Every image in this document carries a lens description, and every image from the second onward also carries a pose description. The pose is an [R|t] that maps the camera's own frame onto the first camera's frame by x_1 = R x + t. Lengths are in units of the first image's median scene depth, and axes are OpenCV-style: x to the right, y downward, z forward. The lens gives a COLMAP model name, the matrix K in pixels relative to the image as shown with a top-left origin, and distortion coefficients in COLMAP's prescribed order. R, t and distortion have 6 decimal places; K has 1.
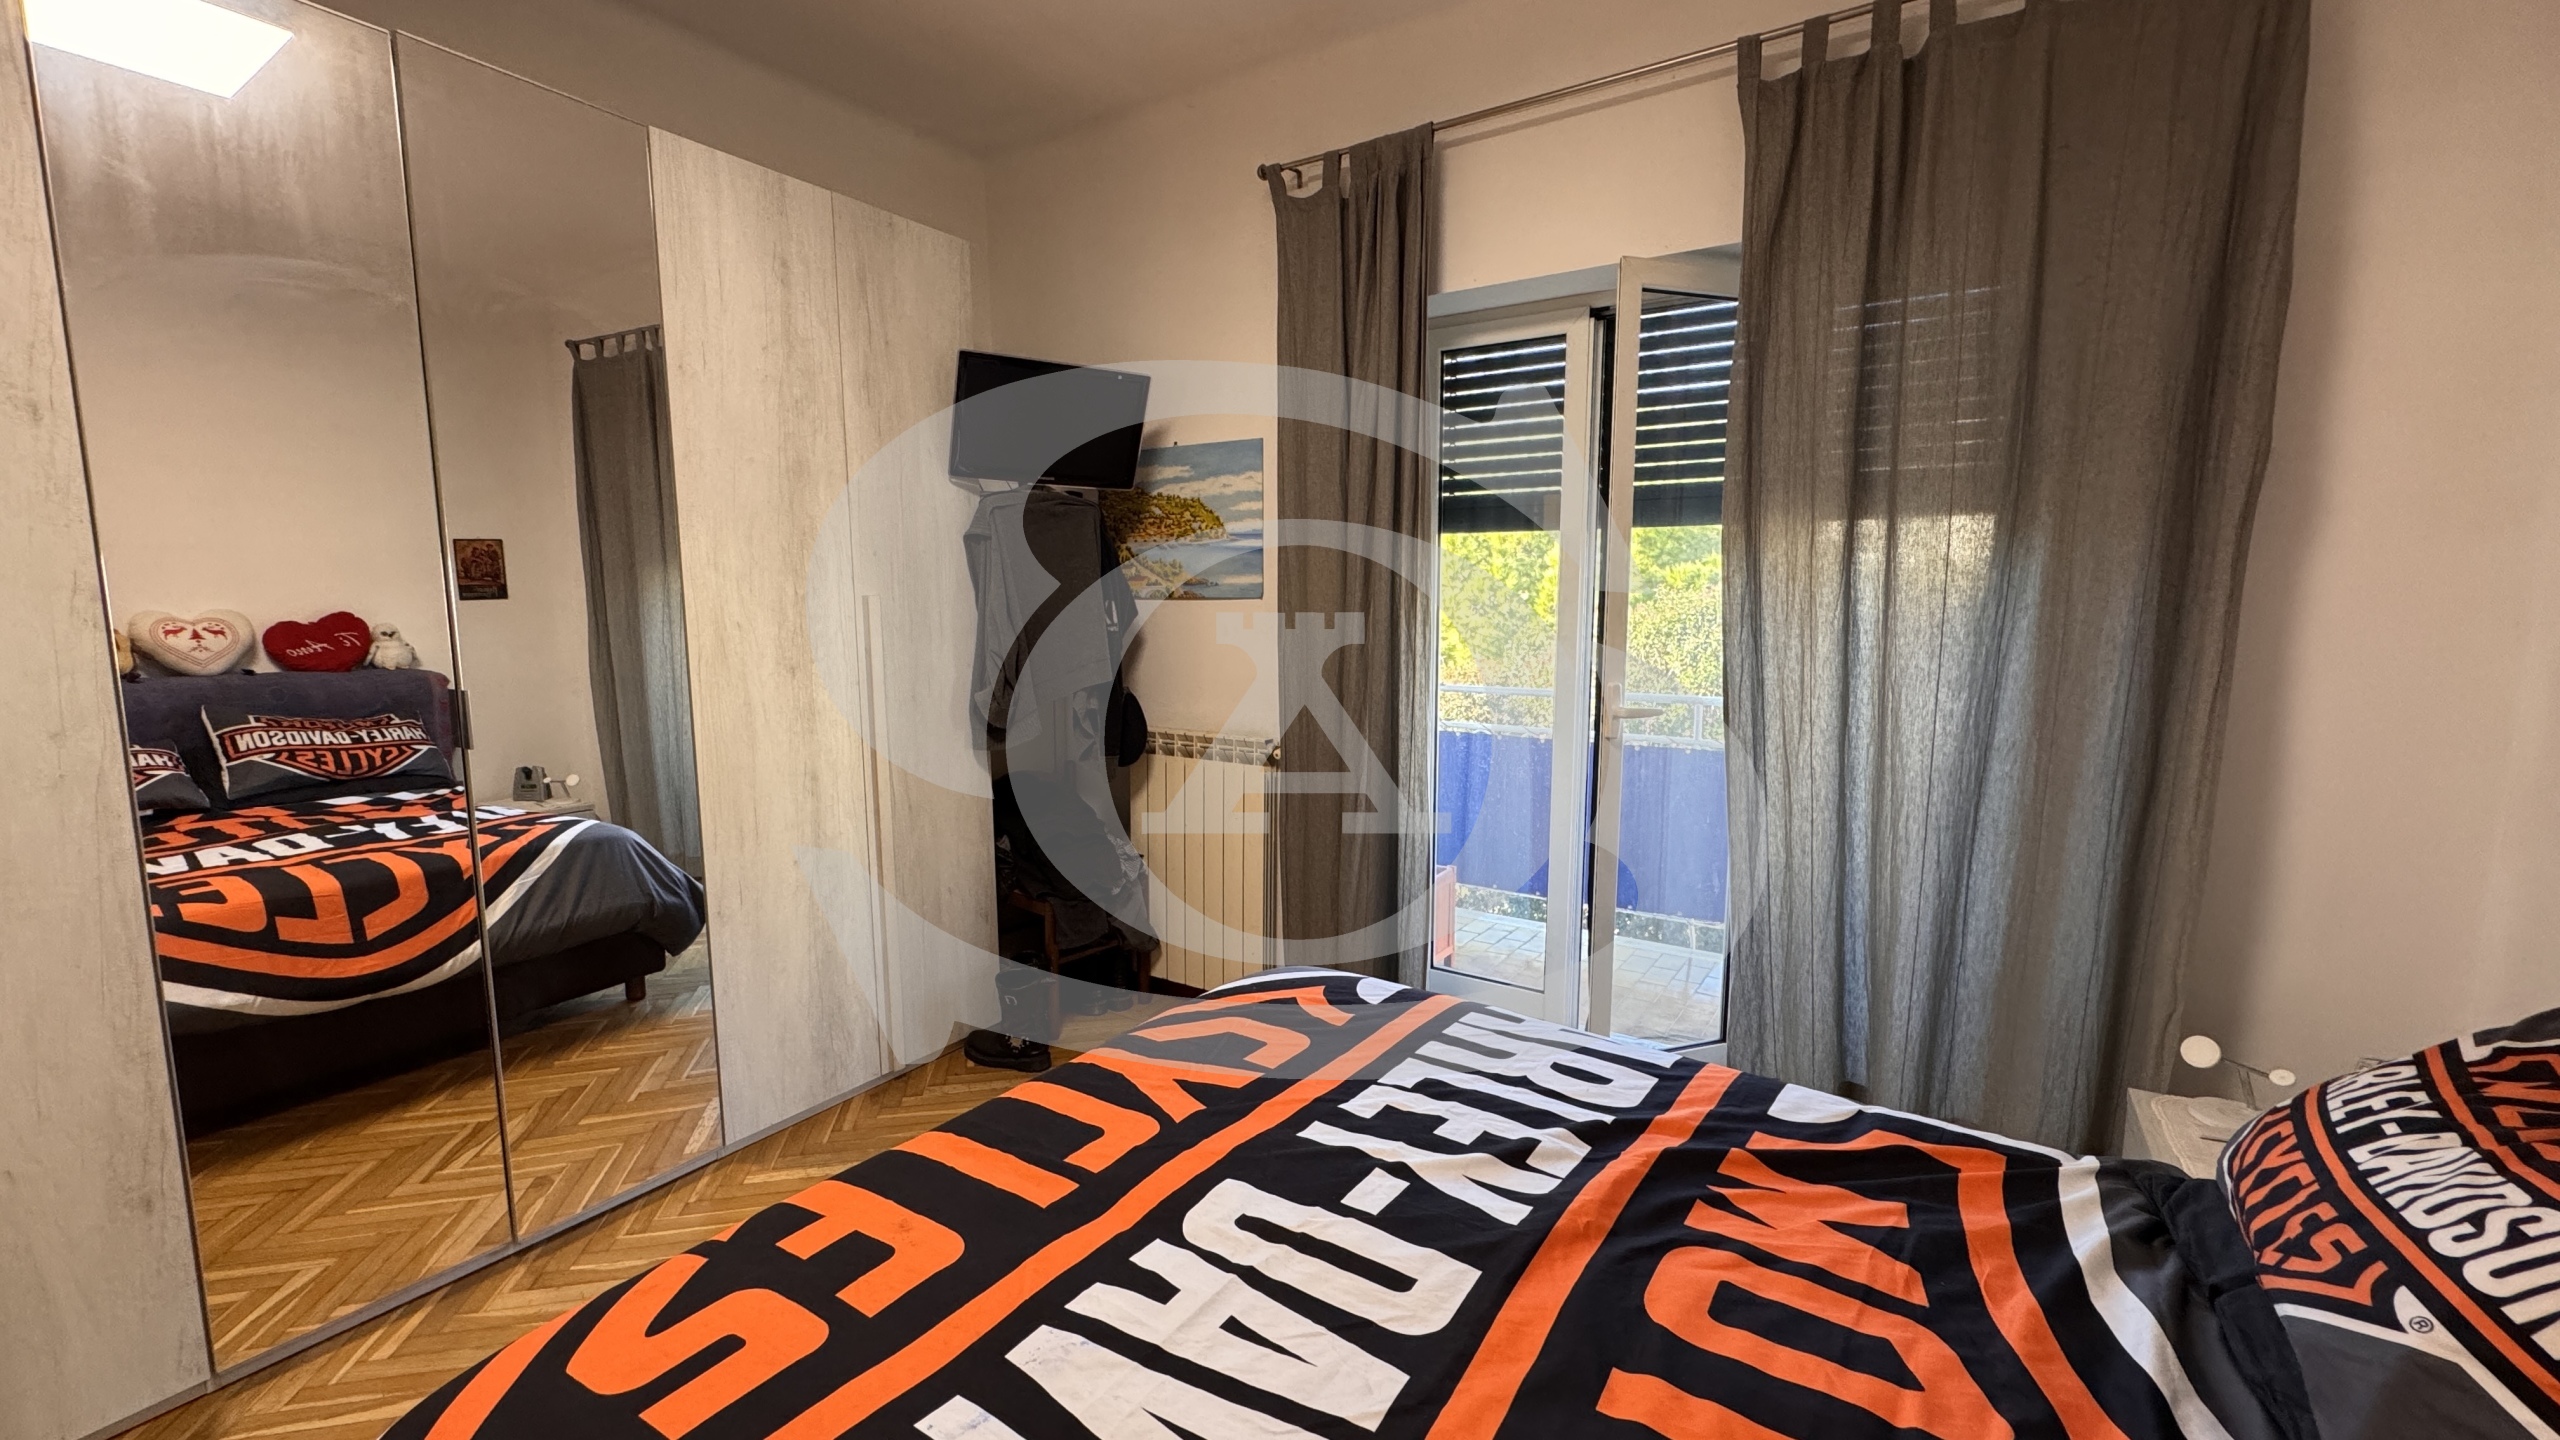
lens RADIAL K [[1016.8, 0, 1278.5], [0, 1016.8, 719.6], [0, 0, 1]] dist [-0.002407, -0.000023]
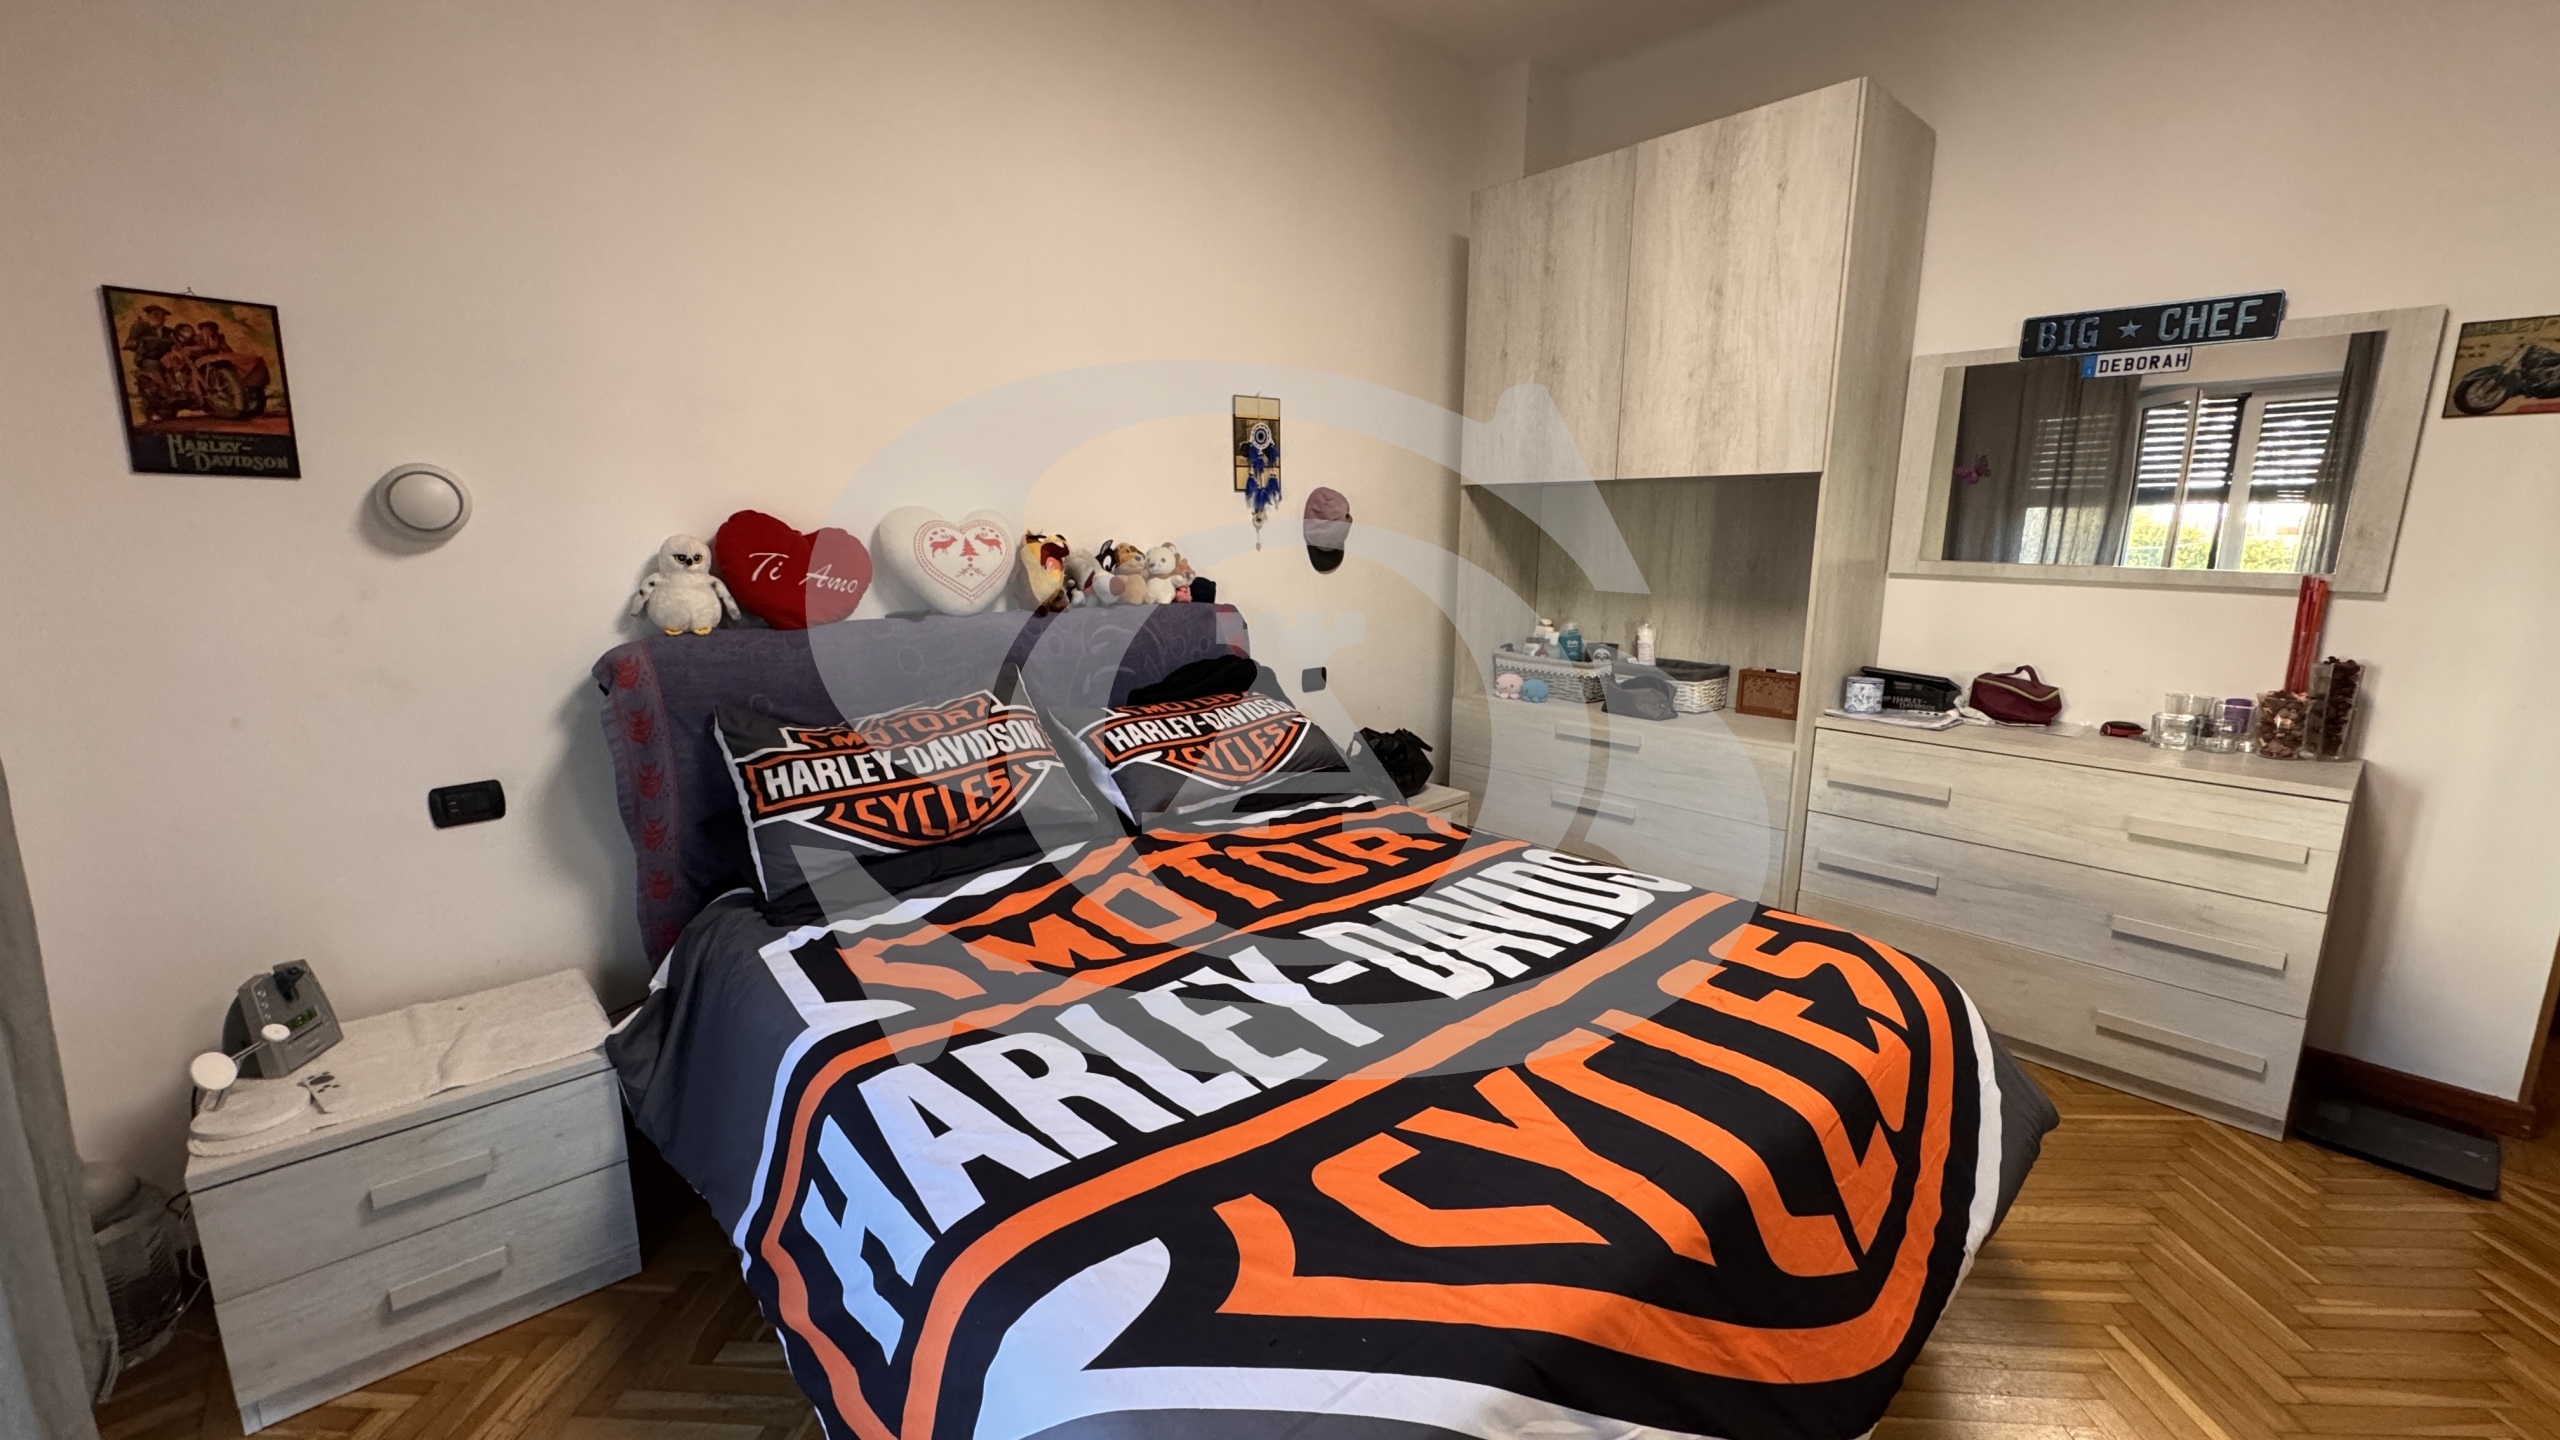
lens RADIAL K [[1016.8, 0, 1278.5], [0, 1016.8, 719.6], [0, 0, 1]] dist [-0.002407, -0.000023]
pose [[-0.966098, -0.040694, 0.254947, -0.134237], [0.040672, 0.951179, 0.305948, -0.213436], [-0.254951, 0.305945, -0.917277, 1.992379]]
